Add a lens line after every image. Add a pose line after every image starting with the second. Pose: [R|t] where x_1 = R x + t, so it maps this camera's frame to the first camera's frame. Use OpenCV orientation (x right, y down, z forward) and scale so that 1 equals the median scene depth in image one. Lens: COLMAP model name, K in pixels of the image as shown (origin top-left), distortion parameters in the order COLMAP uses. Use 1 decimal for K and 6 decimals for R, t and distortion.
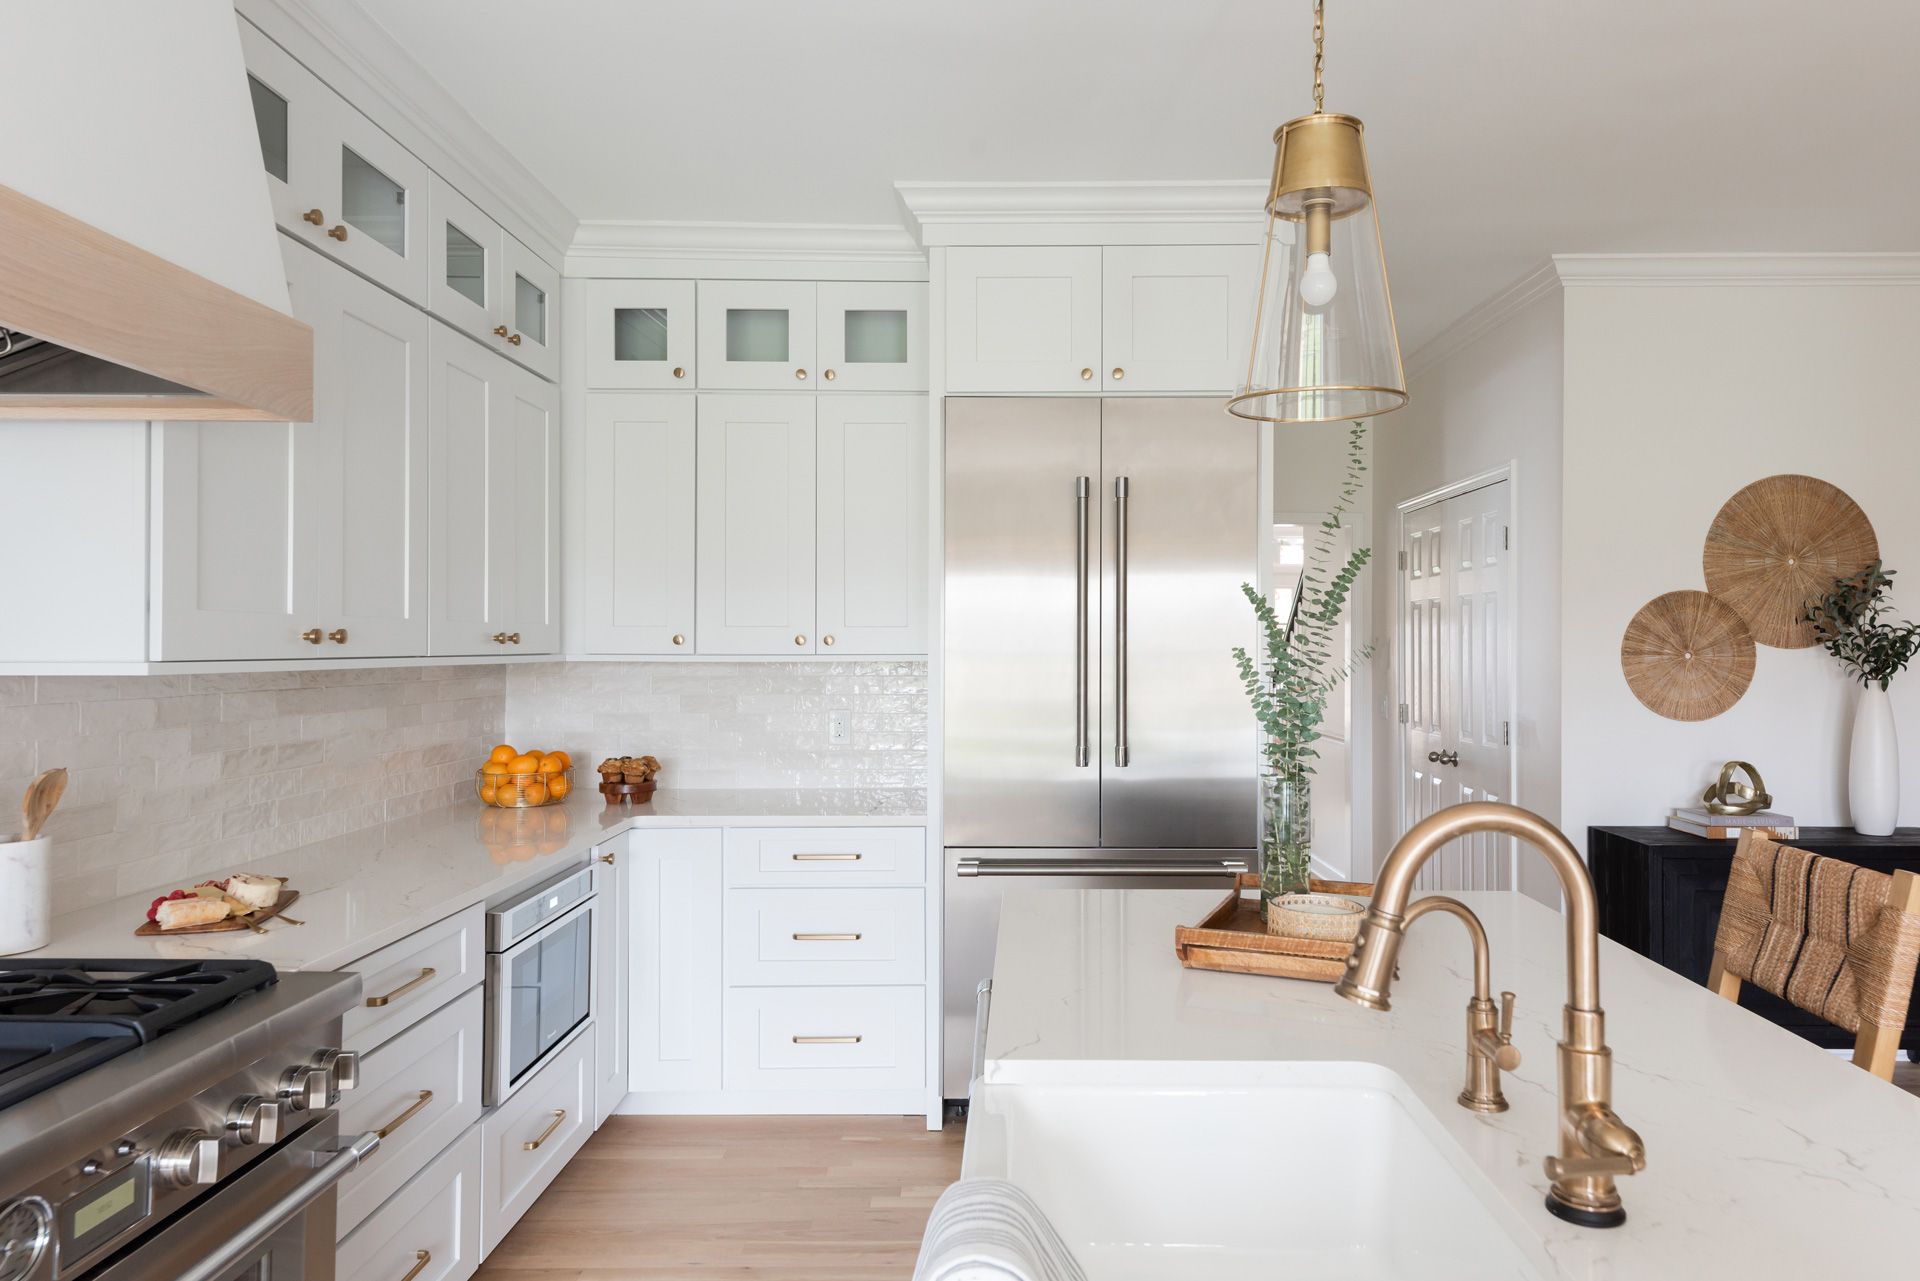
lens RADIAL K [[1293.6, 0, 960.0], [0, 1293.6, 640.5], [0, 0, 1]] dist [0.022612, -0.001721]
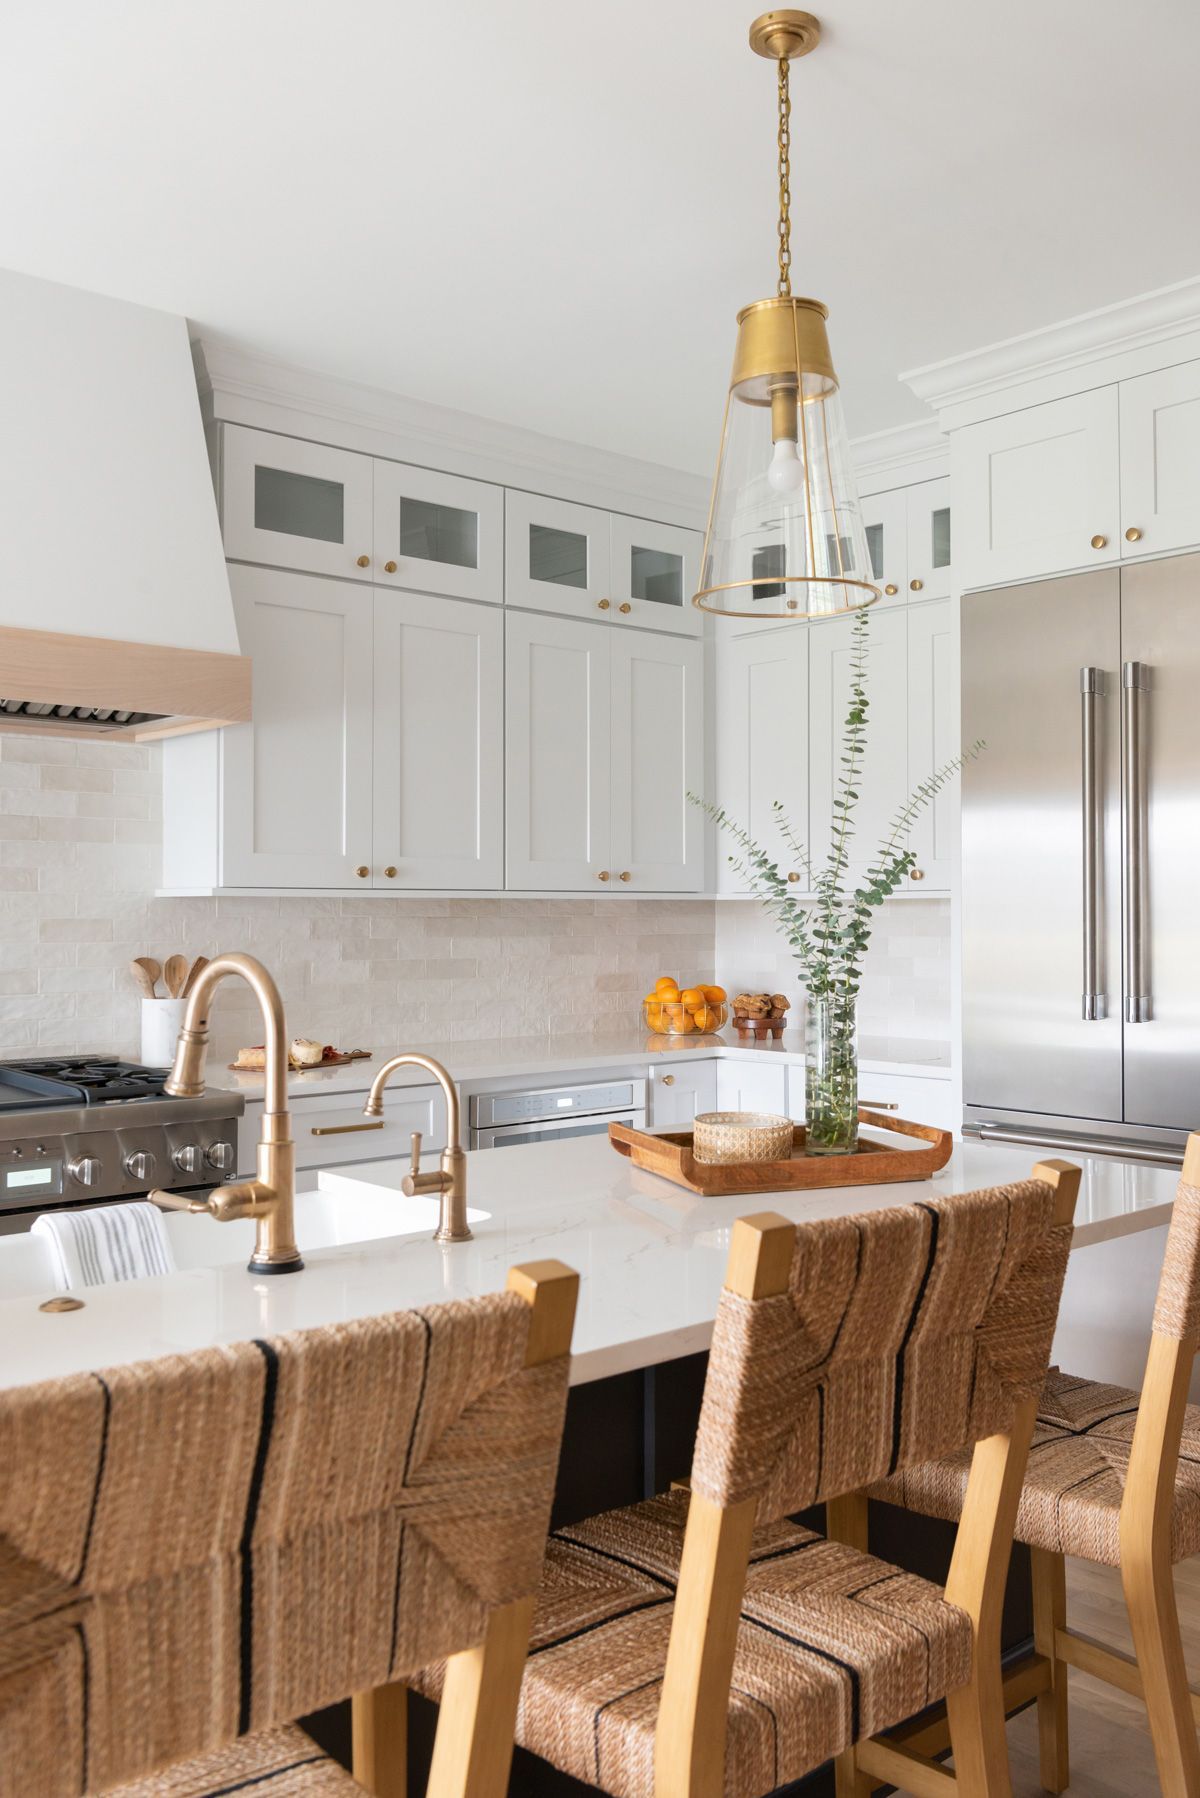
lens RADIAL K [[1850.2, 0, 600.0], [0, 1850.2, 899.0], [0, 0, 1]] dist [0.039377, -0.028134]
pose [[0.583351, -0.008983, -0.812171, 0.889813], [0.000765, 0.999944, -0.010510, 0.032950], [0.812220, 0.005510, 0.583325, 0.057524]]
